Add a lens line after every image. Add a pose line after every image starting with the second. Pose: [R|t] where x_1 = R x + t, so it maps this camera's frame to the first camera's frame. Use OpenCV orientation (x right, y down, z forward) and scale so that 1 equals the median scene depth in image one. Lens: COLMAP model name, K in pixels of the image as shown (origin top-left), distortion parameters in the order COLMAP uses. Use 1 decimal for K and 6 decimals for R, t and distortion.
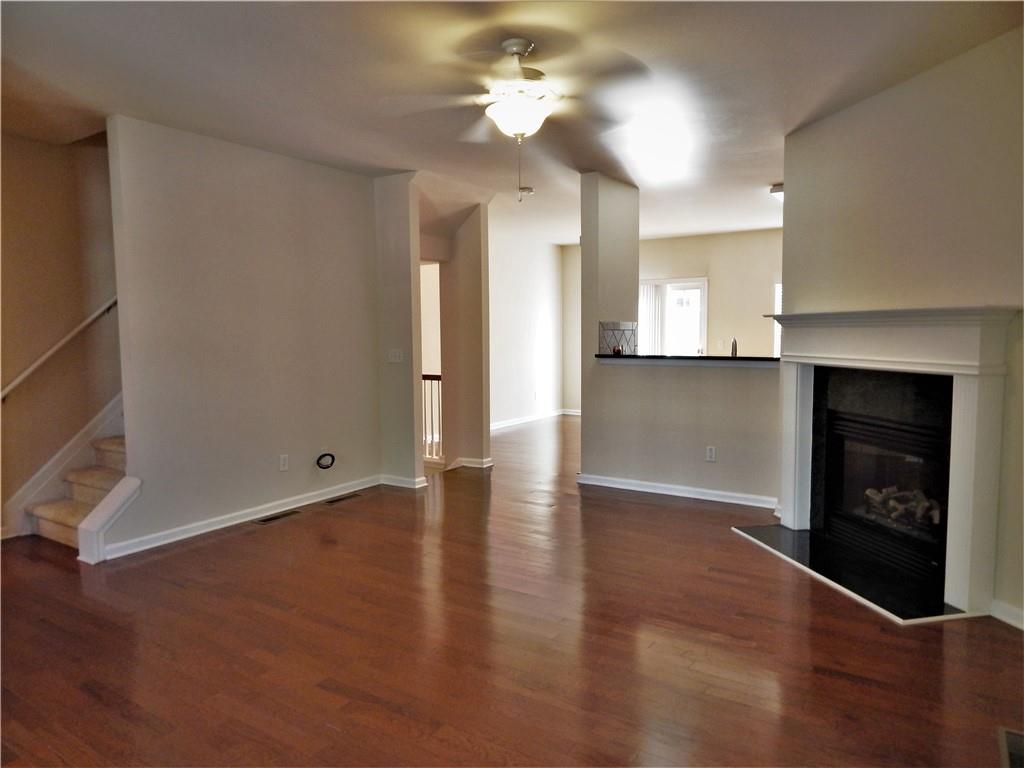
lens RADIAL K [[675.2, 0, 511.6], [0, 675.2, 383.7], [0, 0, 1]] dist [0.037770, -0.016801]
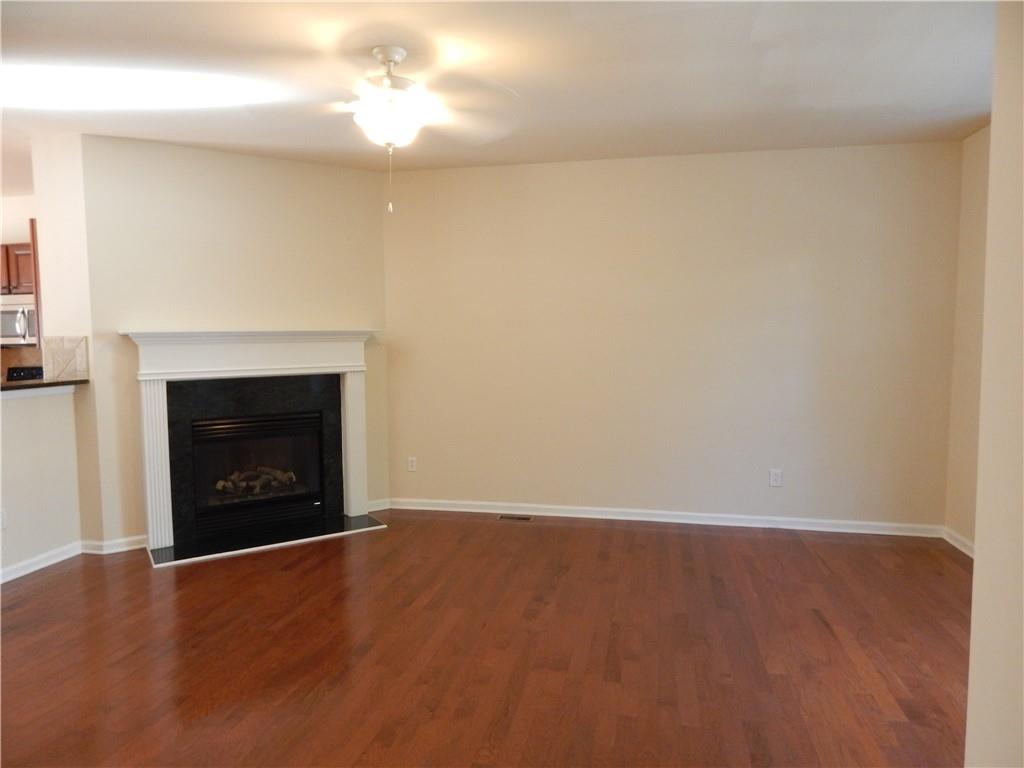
lens RADIAL K [[675.2, 0, 503.5], [0, 675.2, 380.3], [0, 0, 1]] dist [0.037770, -0.016801]
pose [[-0.340915, -0.053995, 0.938542, -0.776278], [0.091755, 0.991672, 0.090380, -0.083665], [-0.935606, 0.116928, -0.333122, 0.960079]]
